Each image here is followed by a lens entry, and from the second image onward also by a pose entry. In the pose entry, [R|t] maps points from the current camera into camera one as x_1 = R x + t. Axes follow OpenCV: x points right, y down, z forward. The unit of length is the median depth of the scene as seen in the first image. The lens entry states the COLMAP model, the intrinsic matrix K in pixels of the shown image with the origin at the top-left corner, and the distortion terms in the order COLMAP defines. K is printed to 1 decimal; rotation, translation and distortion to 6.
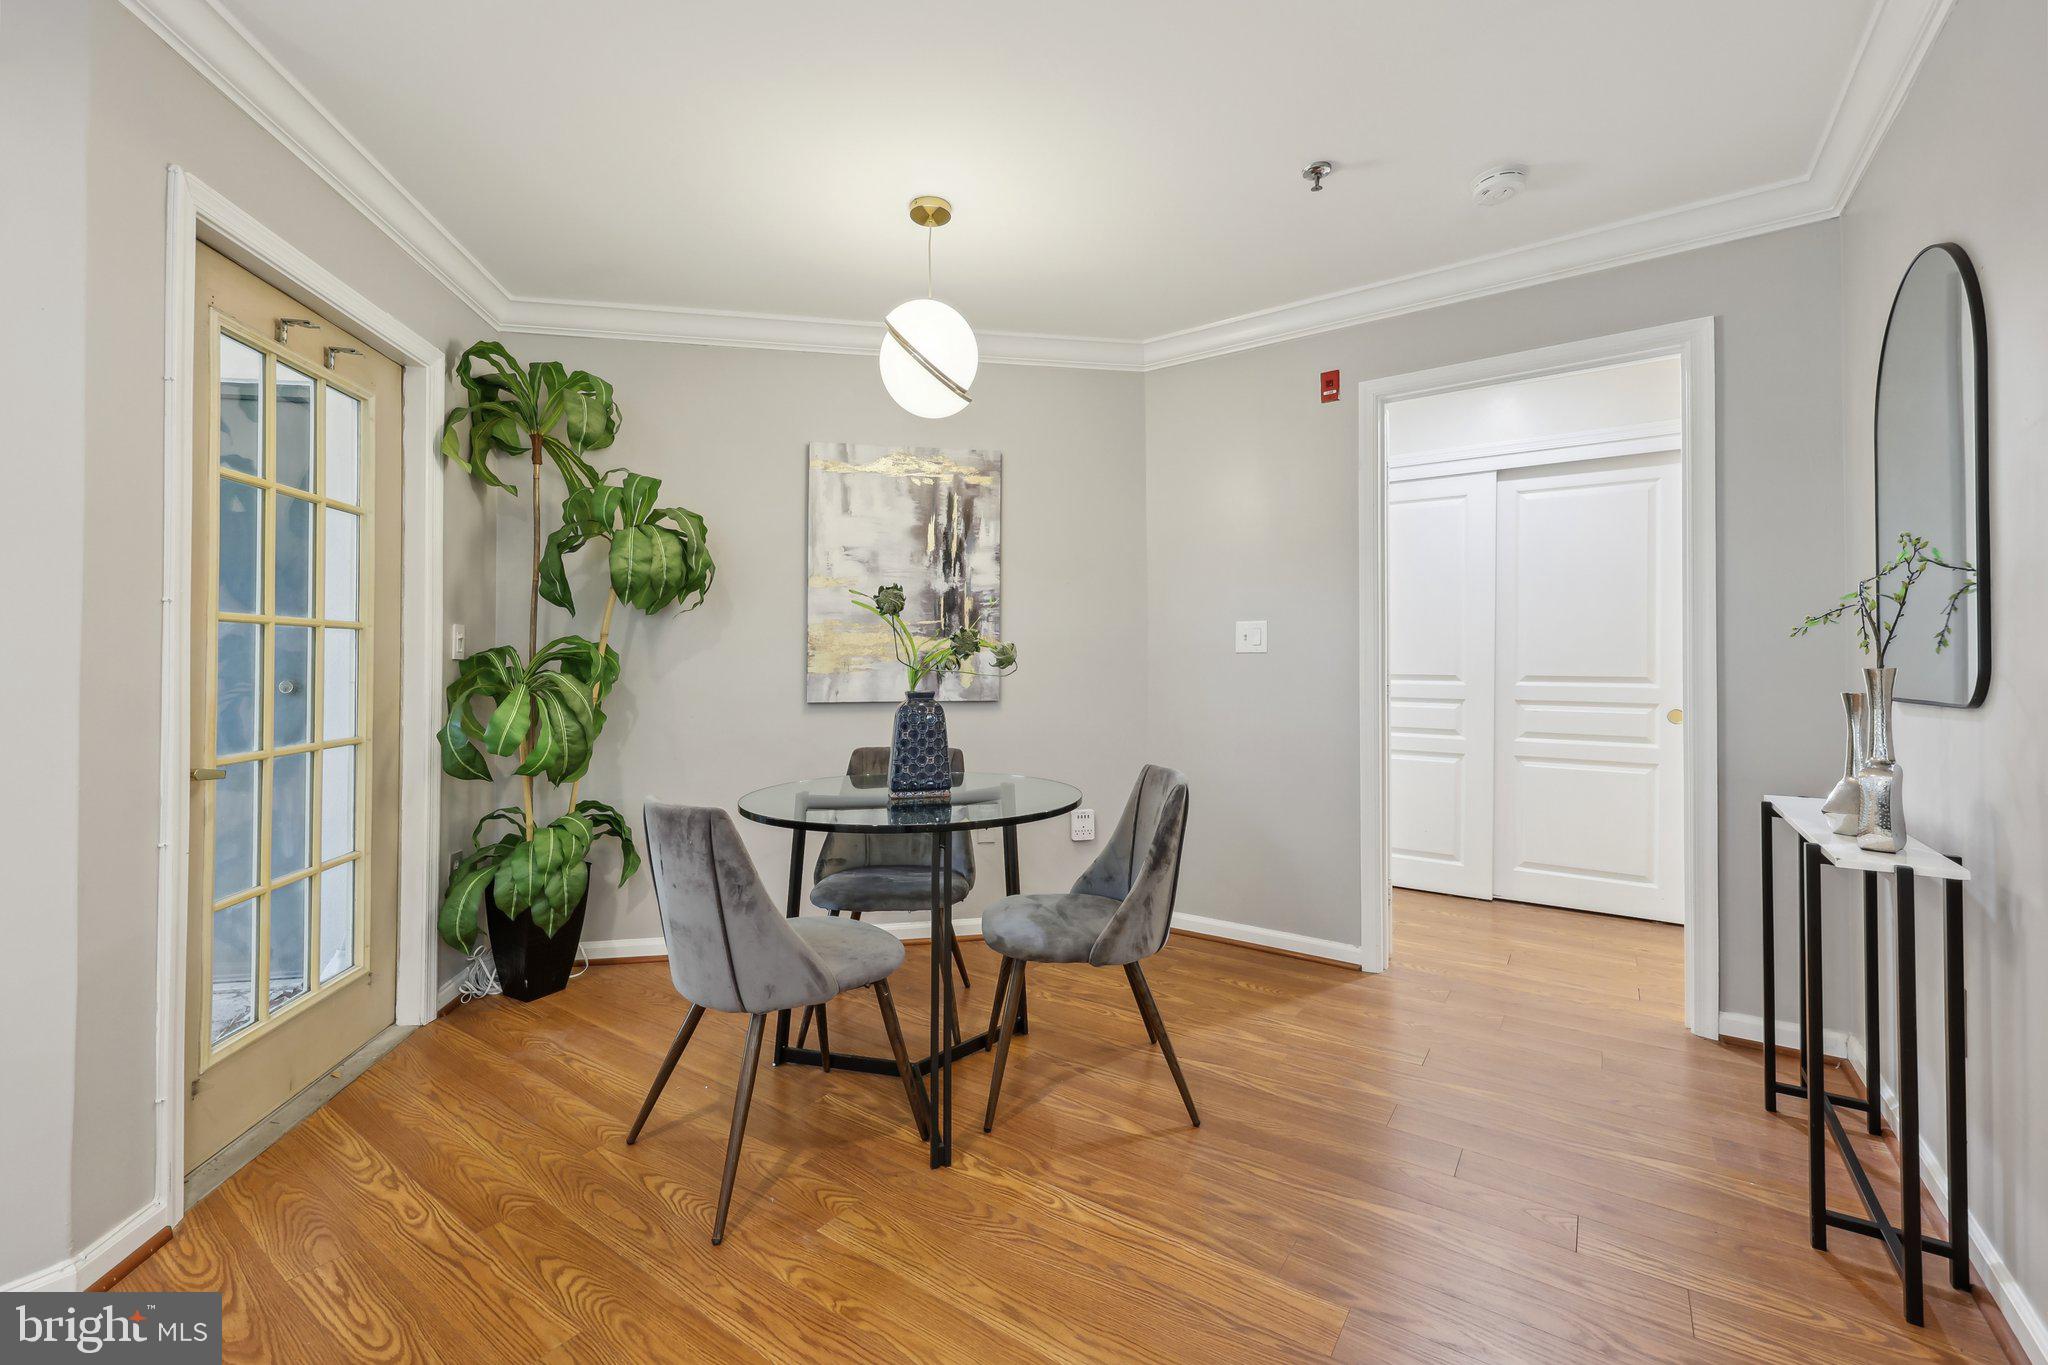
lens RADIAL K [[846.2, 0, 1025.2], [0, 846.2, 661.4], [0, 0, 1]] dist [0.000629, 0.000390]
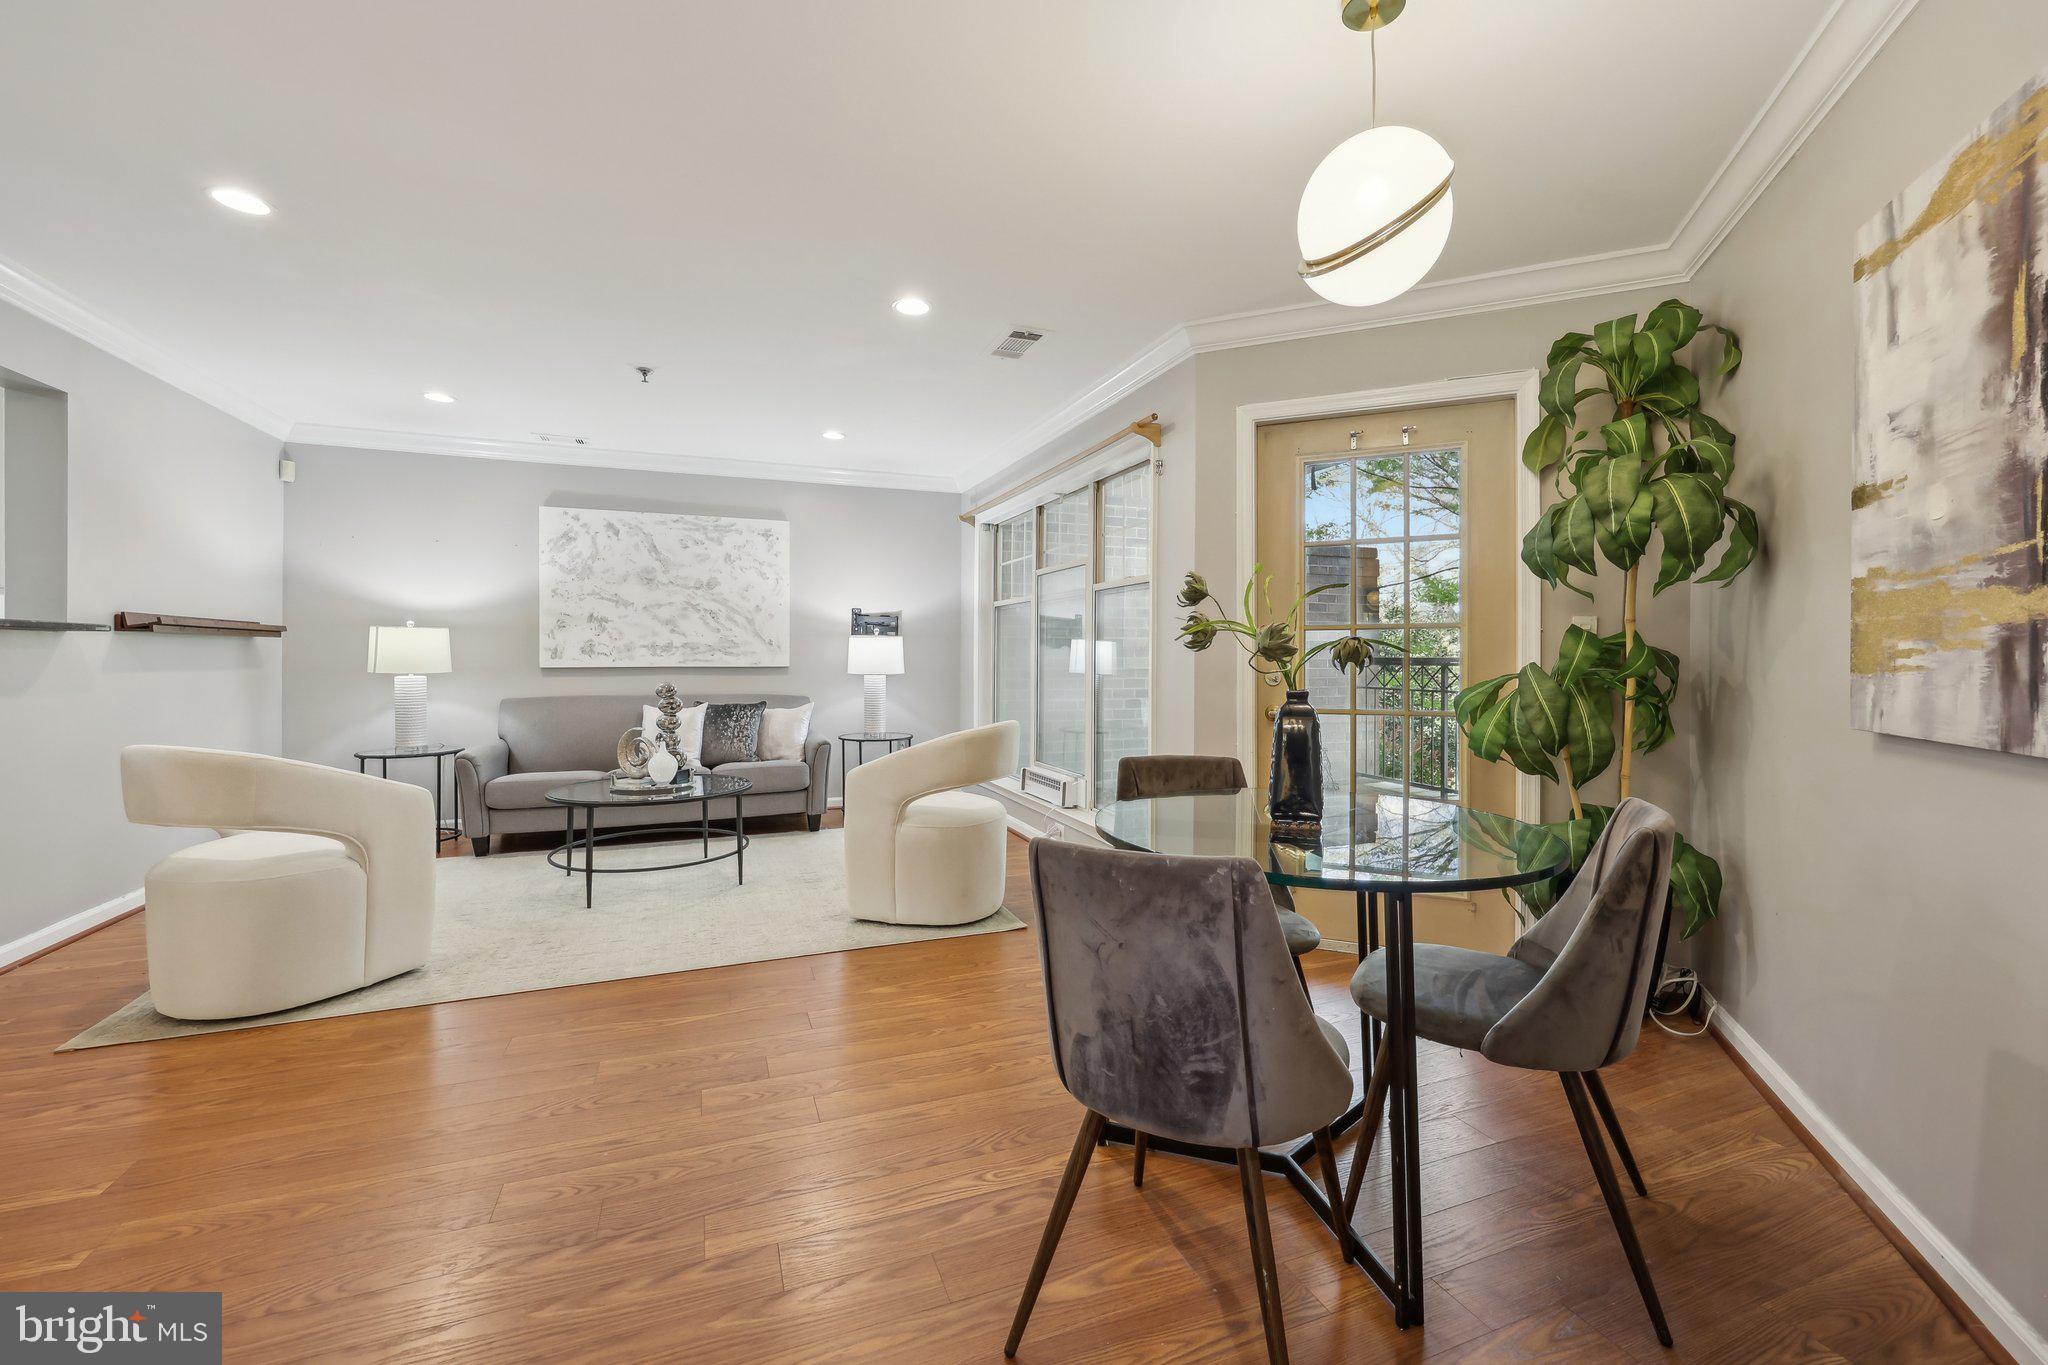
lens RADIAL K [[835.6, 0, 1040.3], [0, 835.6, 649.3], [0, 0, 1]] dist [0.001045, 0.000047]
pose [[-0.550780, -0.002454, -0.834647, 0.485871], [0.003610, 0.999979, -0.005323, 0.000366], [0.834643, -0.005945, -0.550760, 0.914554]]
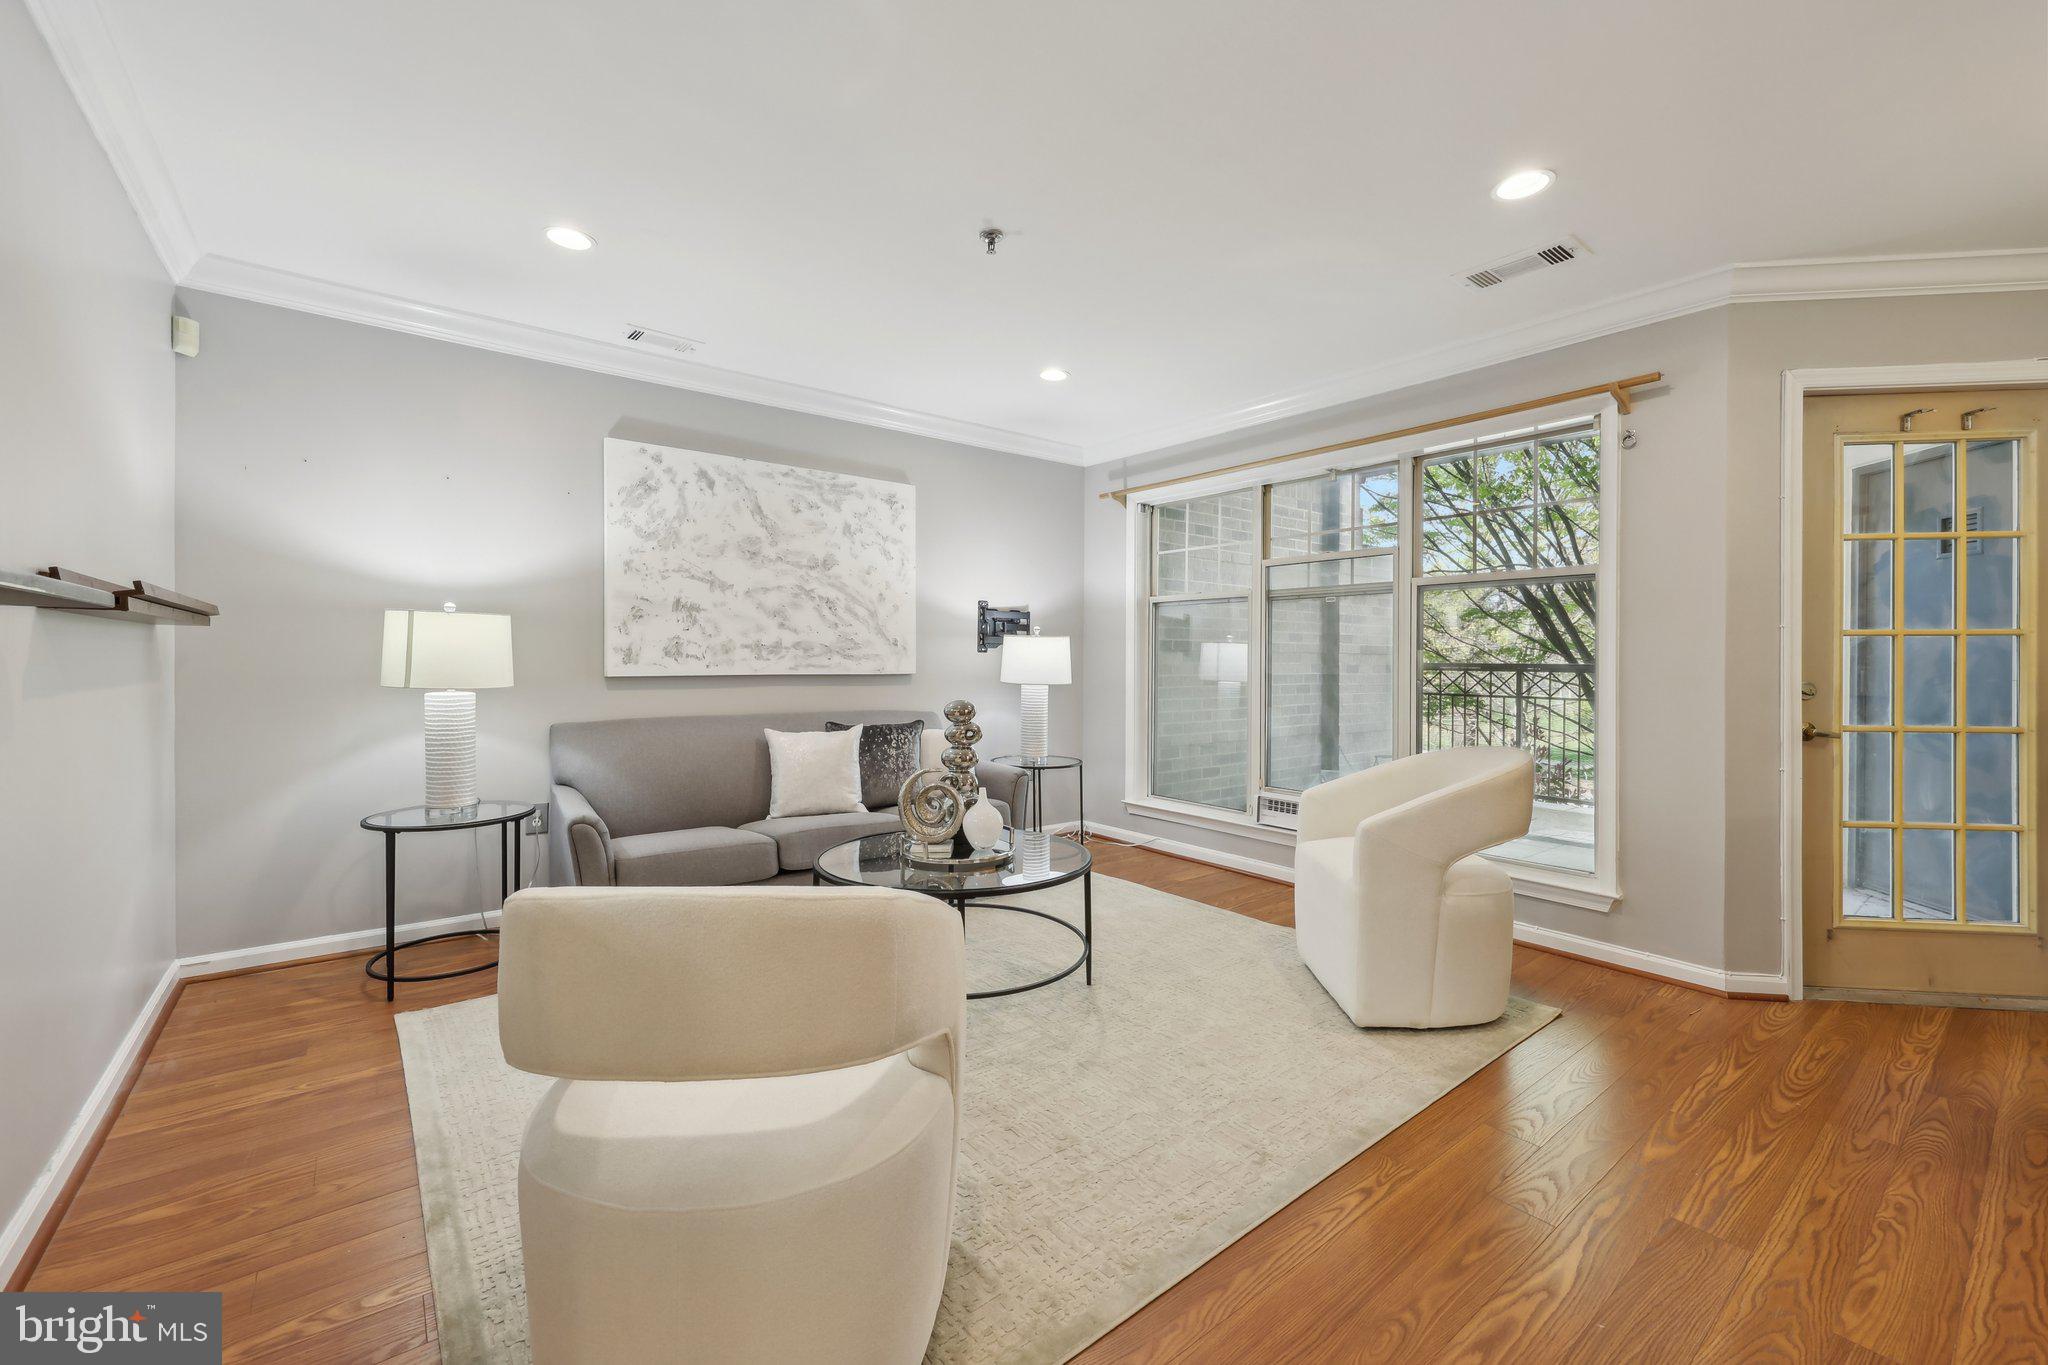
lens RADIAL K [[827.6, 0, 1024.3], [0, 827.6, 647.2], [0, 0, 1]] dist [0.001517, 0.000261]
pose [[-0.282883, -0.009886, -0.959103, 0.549821], [-0.000605, 0.999949, -0.010129, -0.004499], [0.959154, -0.002285, -0.282874, 0.008176]]
